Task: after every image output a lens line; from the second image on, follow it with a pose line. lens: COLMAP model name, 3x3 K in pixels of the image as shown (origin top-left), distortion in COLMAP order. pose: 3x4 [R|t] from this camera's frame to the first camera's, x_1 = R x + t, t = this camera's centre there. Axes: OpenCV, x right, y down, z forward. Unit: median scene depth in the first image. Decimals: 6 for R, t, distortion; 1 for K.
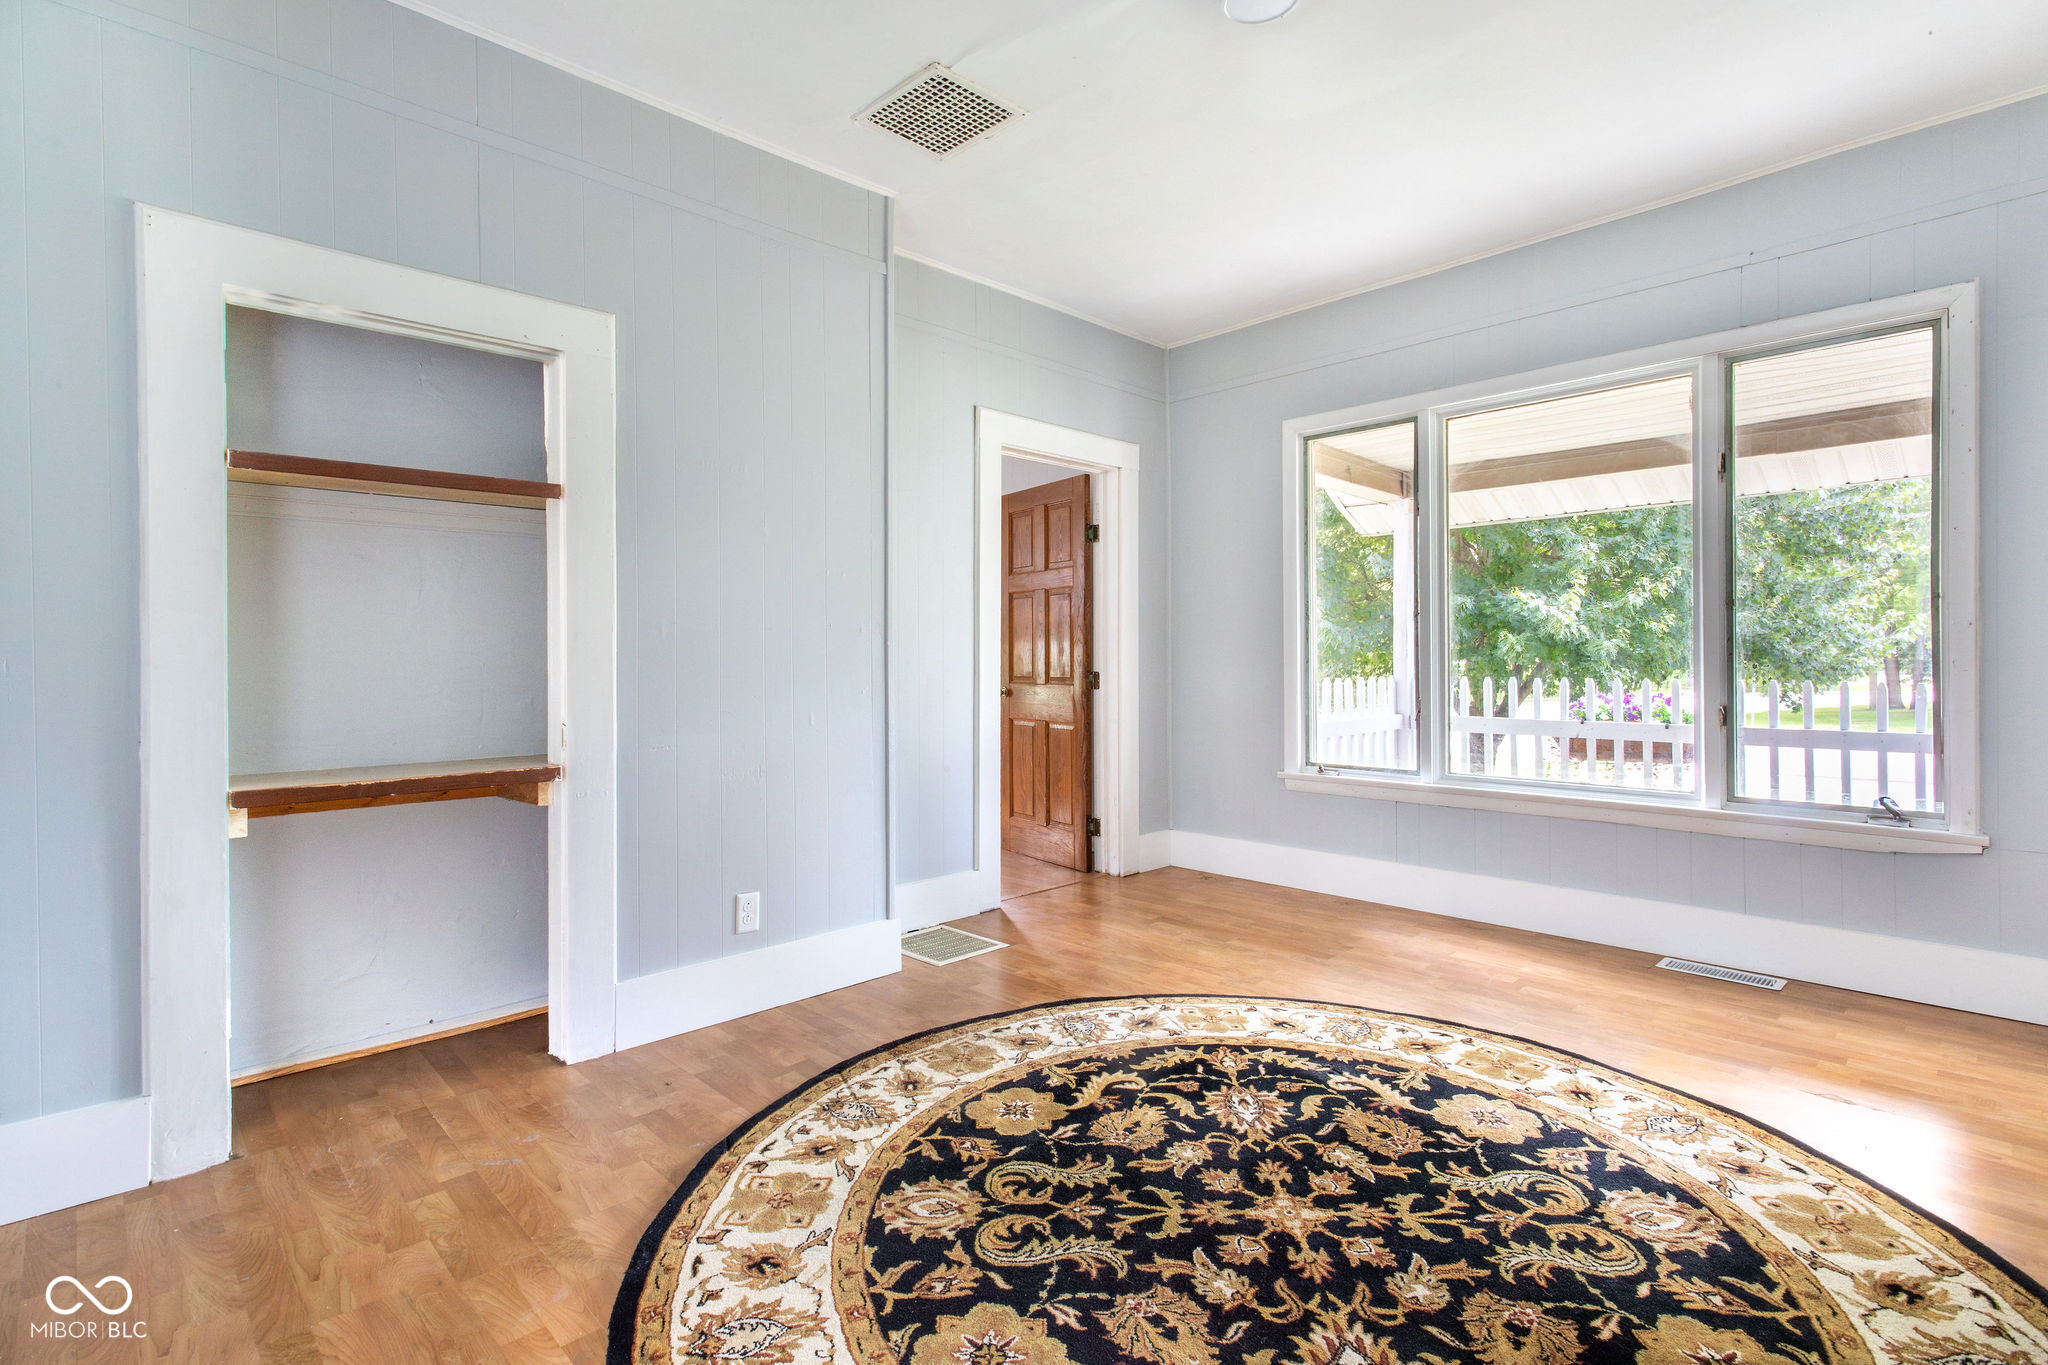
lens RADIAL K [[976.8, 0, 1014.4], [0, 976.8, 654.2], [0, 0, 1]] dist [0.003768, 0.000469]
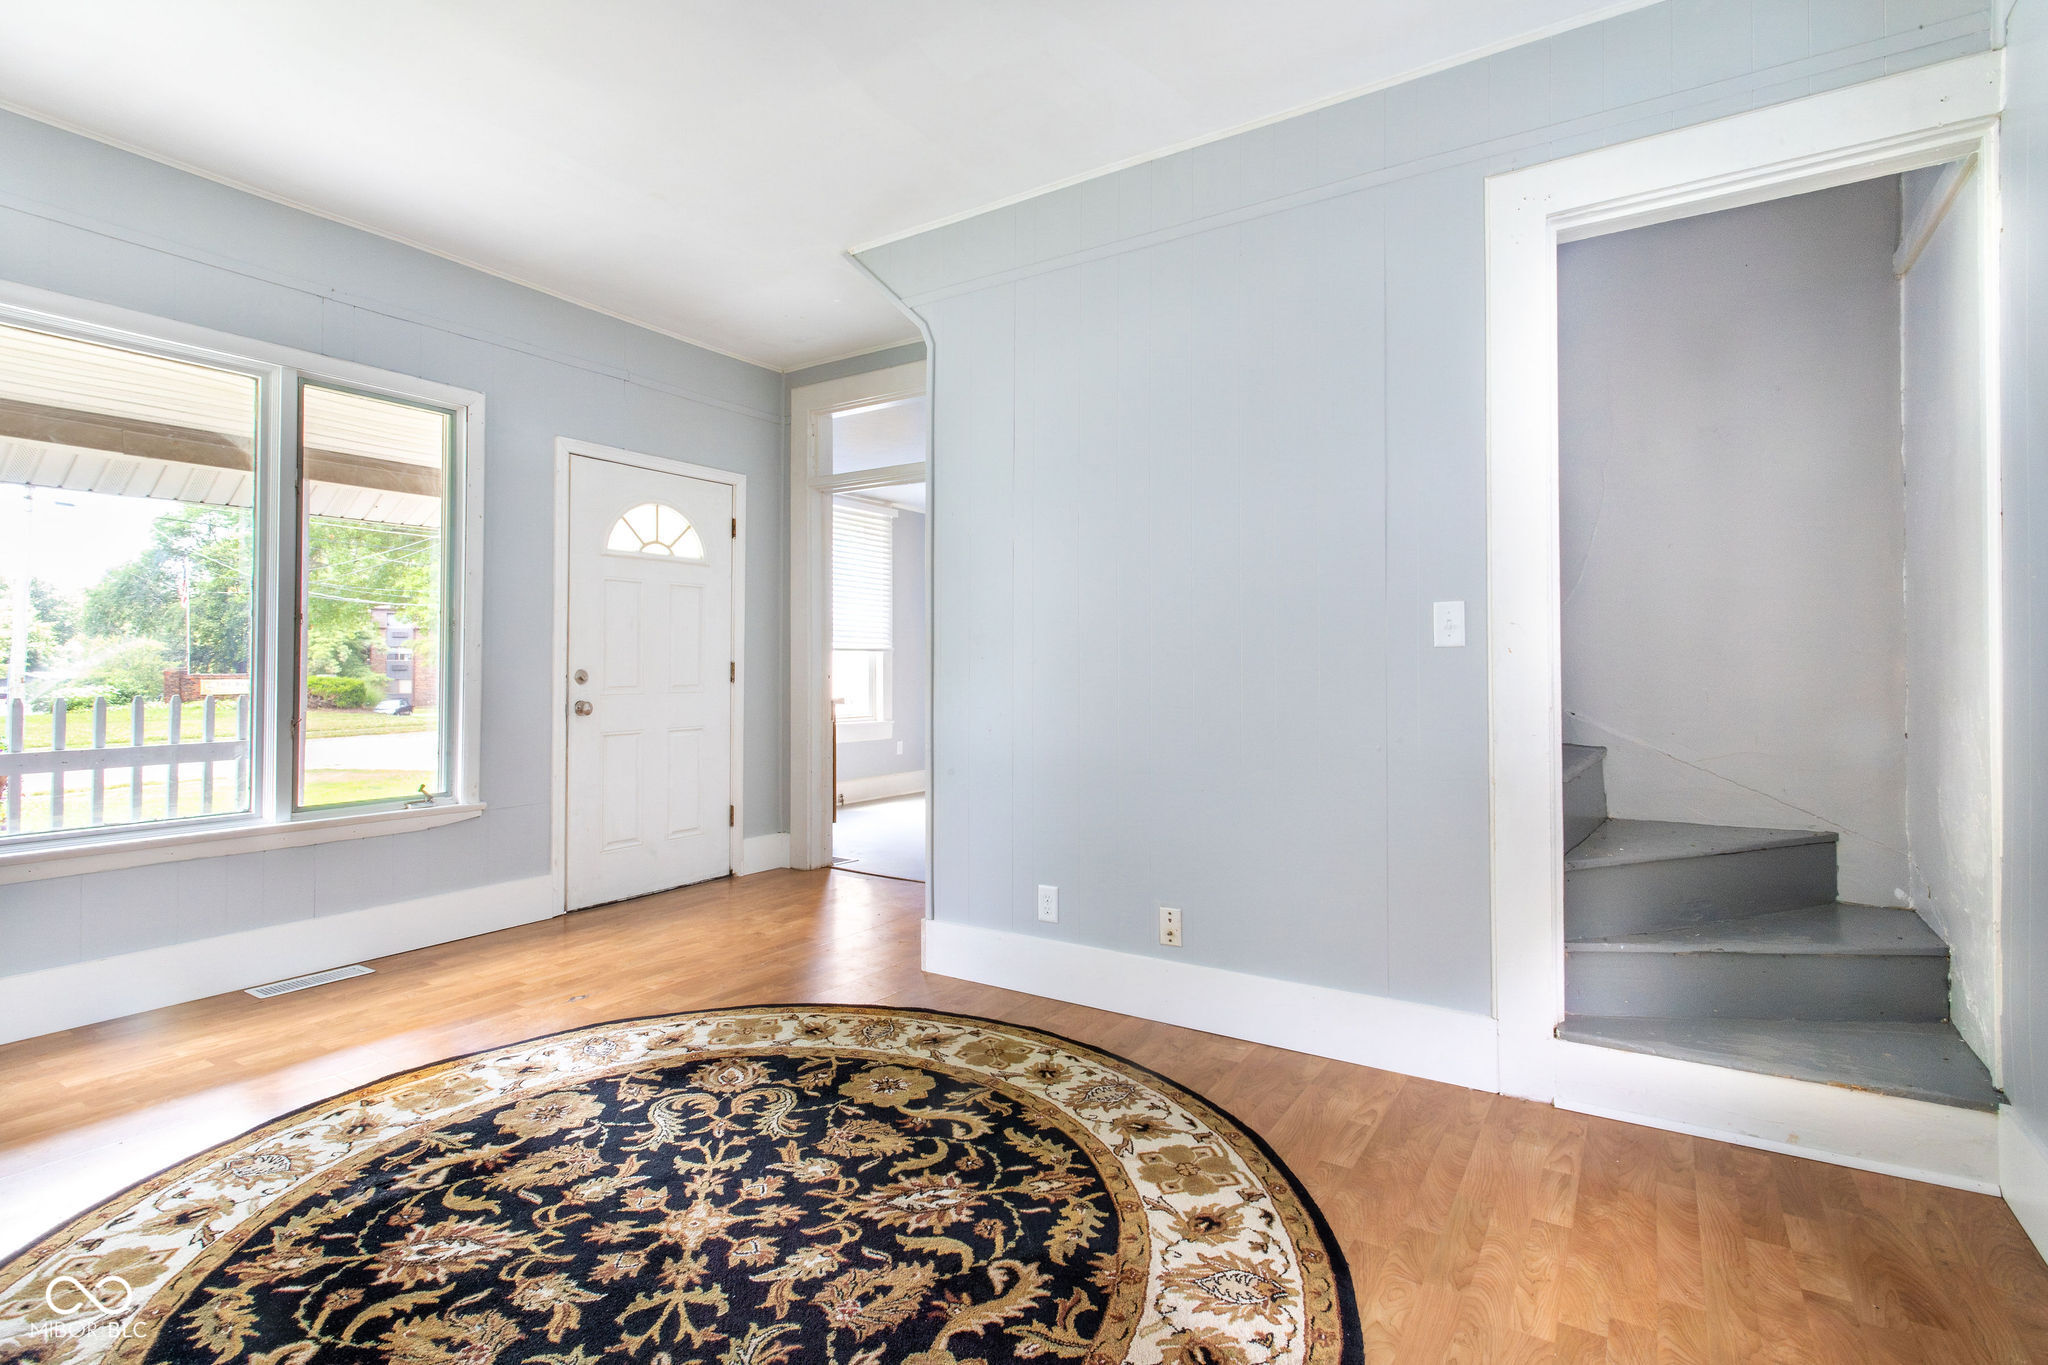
lens RADIAL K [[976.8, 0, 1014.4], [0, 976.8, 654.2], [0, 0, 1]] dist [0.003768, 0.000469]
pose [[-0.227509, 0.020809, 0.973554, -0.676048], [-0.001457, 0.999763, -0.021710, 0.011436], [-0.973775, -0.006358, -0.227425, 0.798366]]
